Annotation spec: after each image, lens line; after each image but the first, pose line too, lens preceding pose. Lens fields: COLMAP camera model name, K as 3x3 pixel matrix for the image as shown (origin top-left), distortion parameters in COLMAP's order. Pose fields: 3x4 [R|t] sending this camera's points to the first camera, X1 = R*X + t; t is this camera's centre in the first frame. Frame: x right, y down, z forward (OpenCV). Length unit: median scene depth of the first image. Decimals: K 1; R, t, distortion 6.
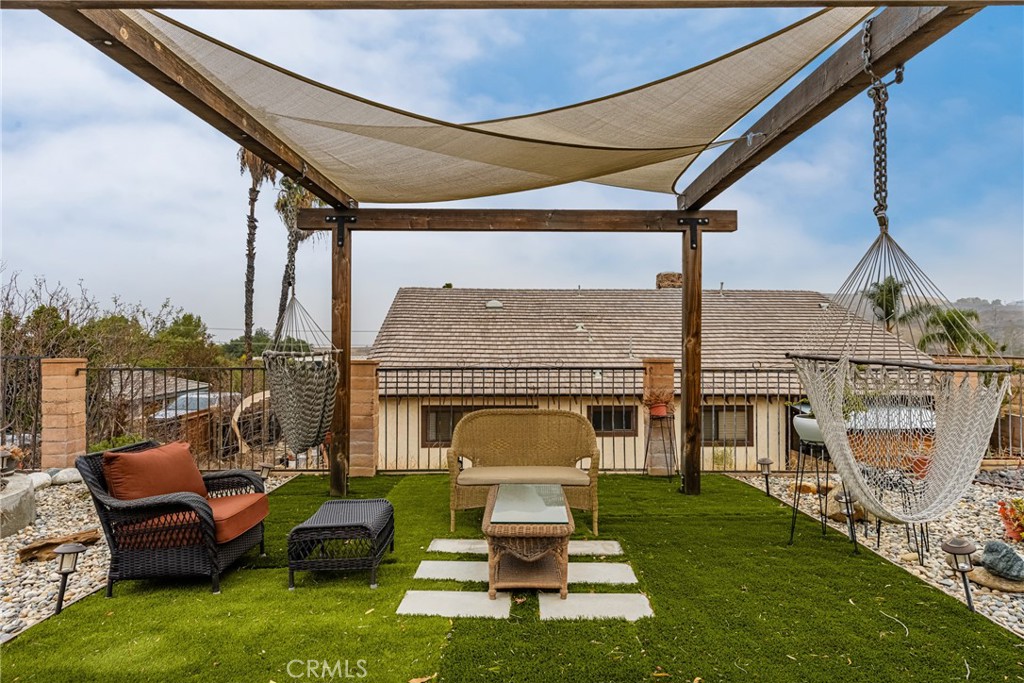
lens RADIAL K [[554.5, 0, 512.0], [0, 554.5, 341.5], [0, 0, 1]] dist [0.000798, 0.000165]
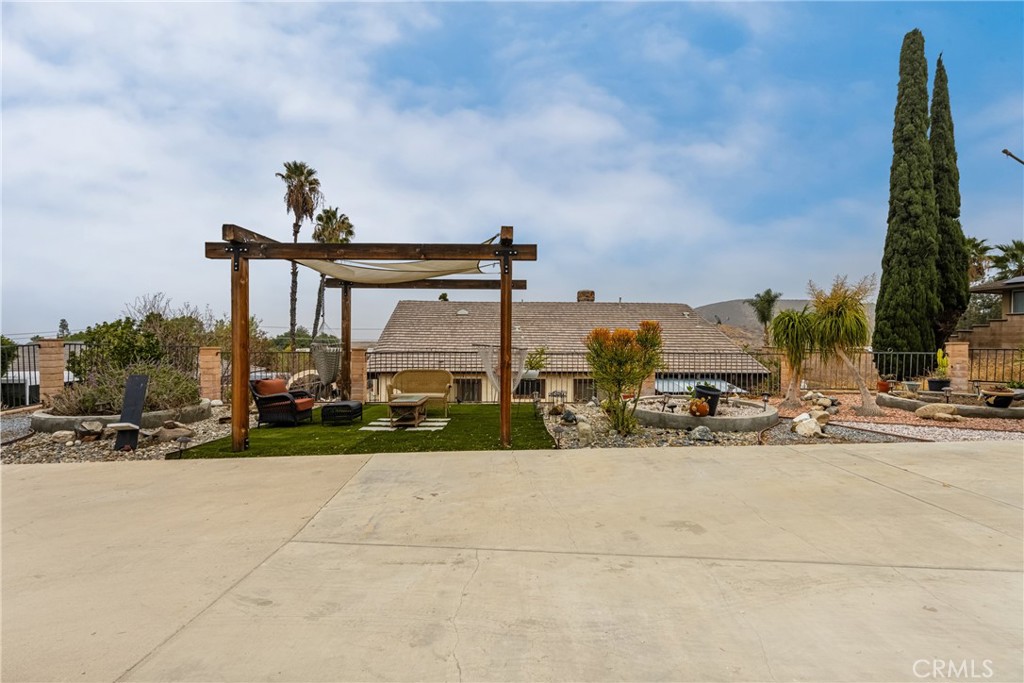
lens RADIAL K [[461.9, 0, 512.0], [0, 461.9, 341.5], [0, 0, 1]] dist [0.001445, 0.000308]
pose [[0.999981, 0.003019, 0.005344, 0.085427], [-0.003073, 0.999945, 0.010031, -0.003029], [-0.005314, -0.010047, 0.999935, -0.208850]]
